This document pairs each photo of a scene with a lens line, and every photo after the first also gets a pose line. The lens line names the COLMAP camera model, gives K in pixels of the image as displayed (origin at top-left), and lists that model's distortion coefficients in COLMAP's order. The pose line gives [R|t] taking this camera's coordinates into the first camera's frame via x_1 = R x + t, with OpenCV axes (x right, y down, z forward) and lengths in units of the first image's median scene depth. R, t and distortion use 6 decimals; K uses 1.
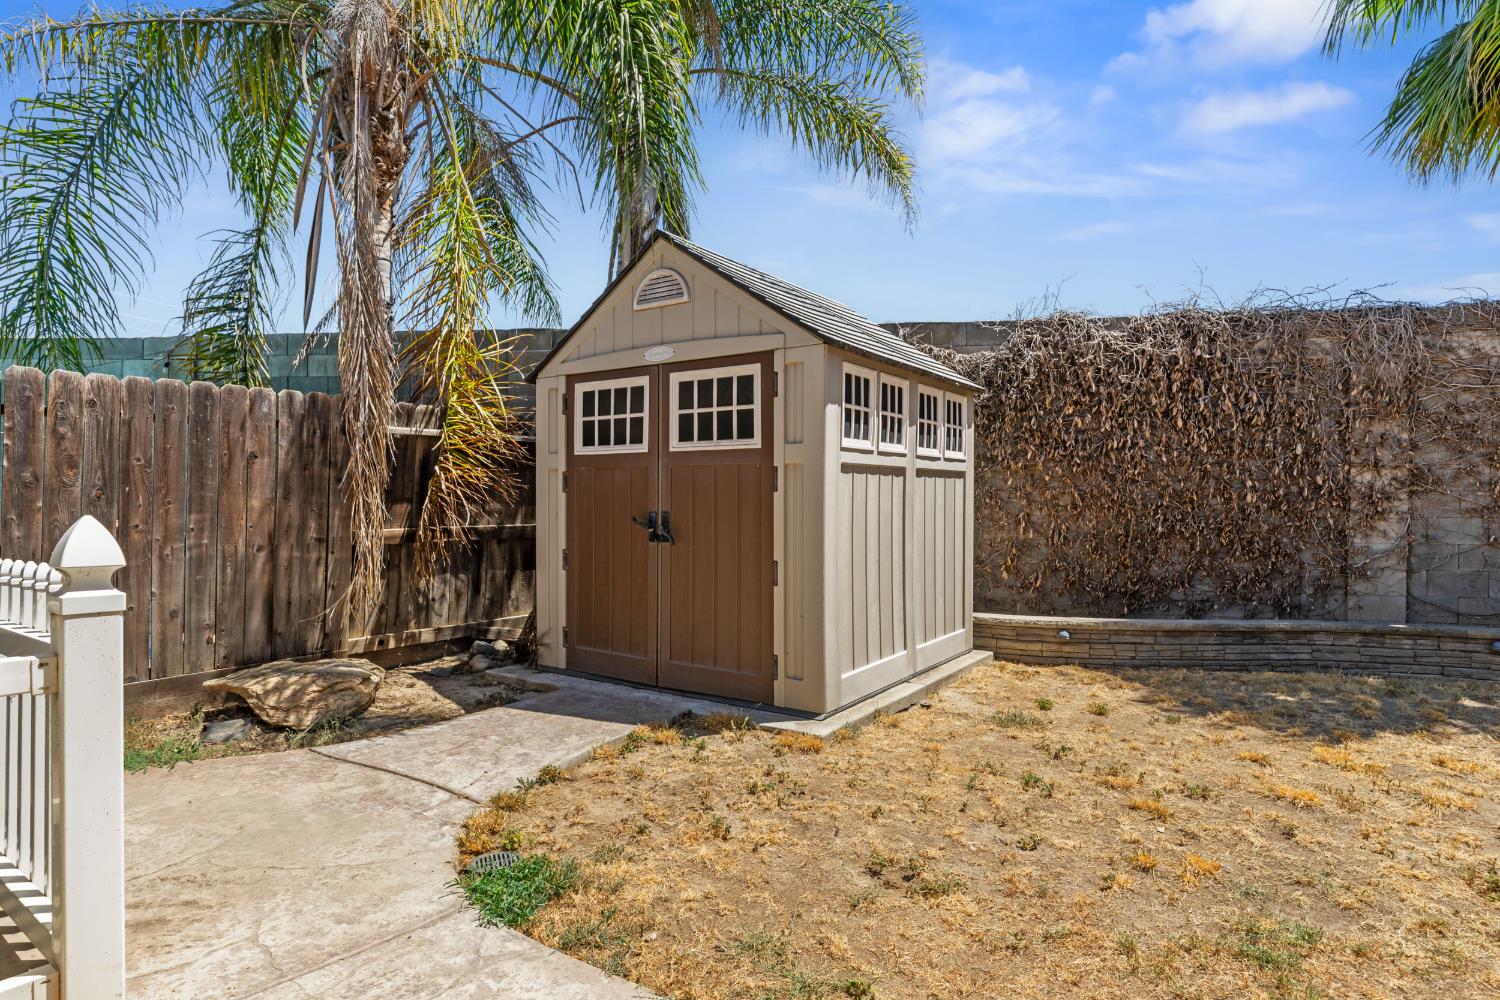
lens RADIAL K [[800.7, 0, 750.5], [0, 800.7, 497.2], [0, 0, 1]] dist [0.000086, -0.000022]
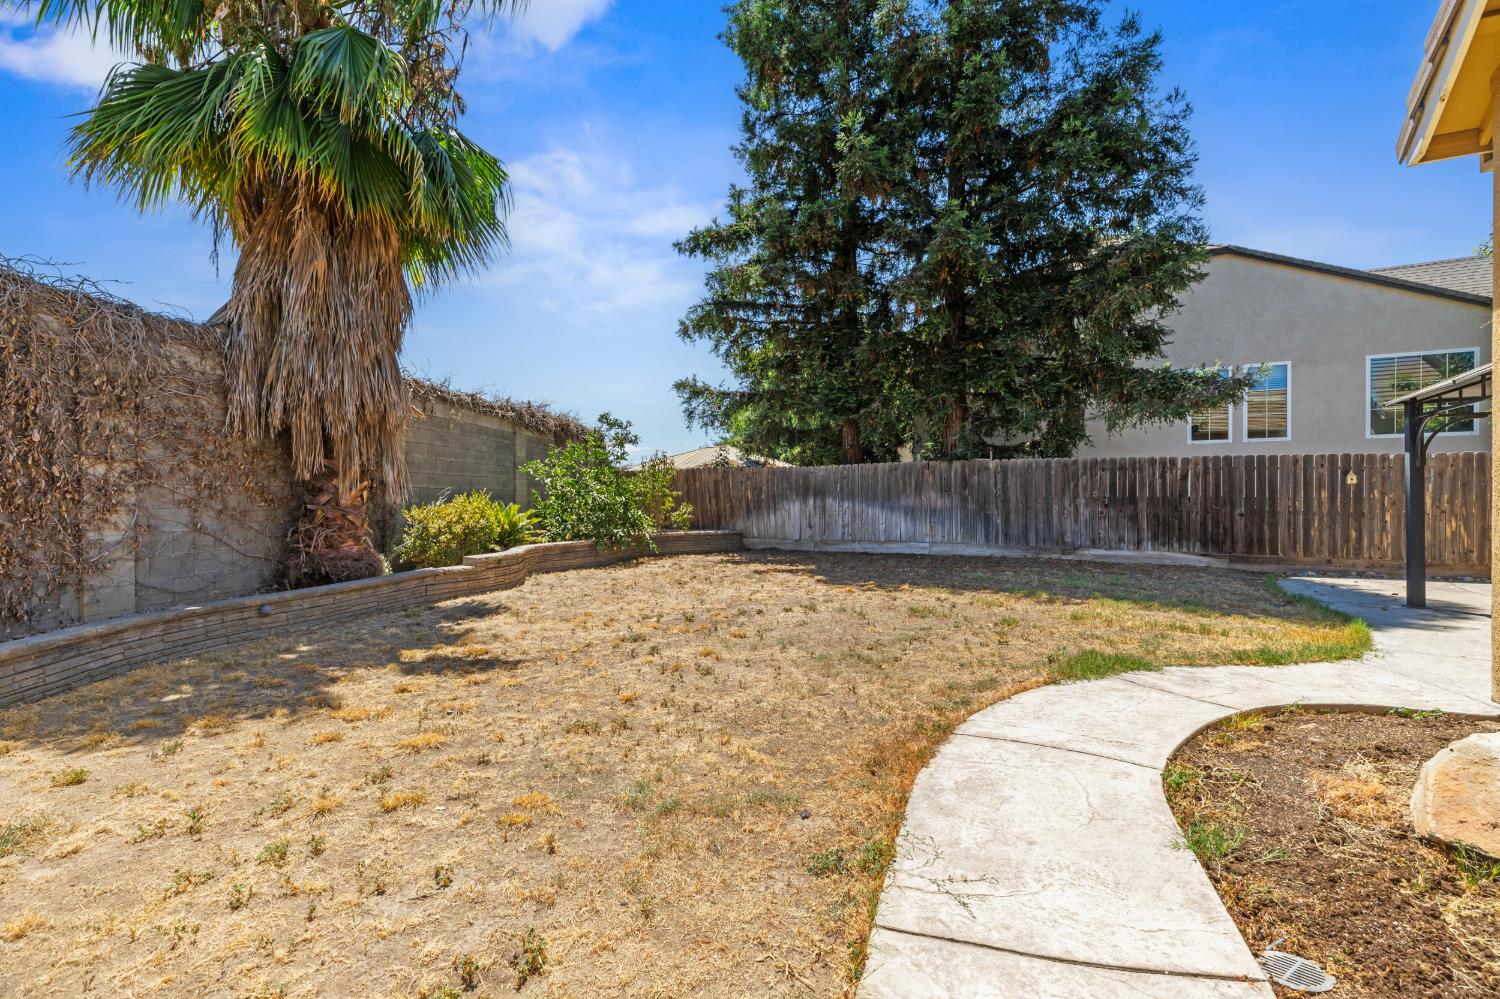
lens RADIAL K [[695.3, 0, 743.6], [0, 695.3, 499.0], [0, 0, 1]] dist [0.005479, -0.000076]
pose [[-0.134885, -0.010050, 0.990810, -0.197155], [-0.002880, 0.999948, 0.009750, 0.000638], [-0.990857, -0.001538, -0.134907, 0.329536]]
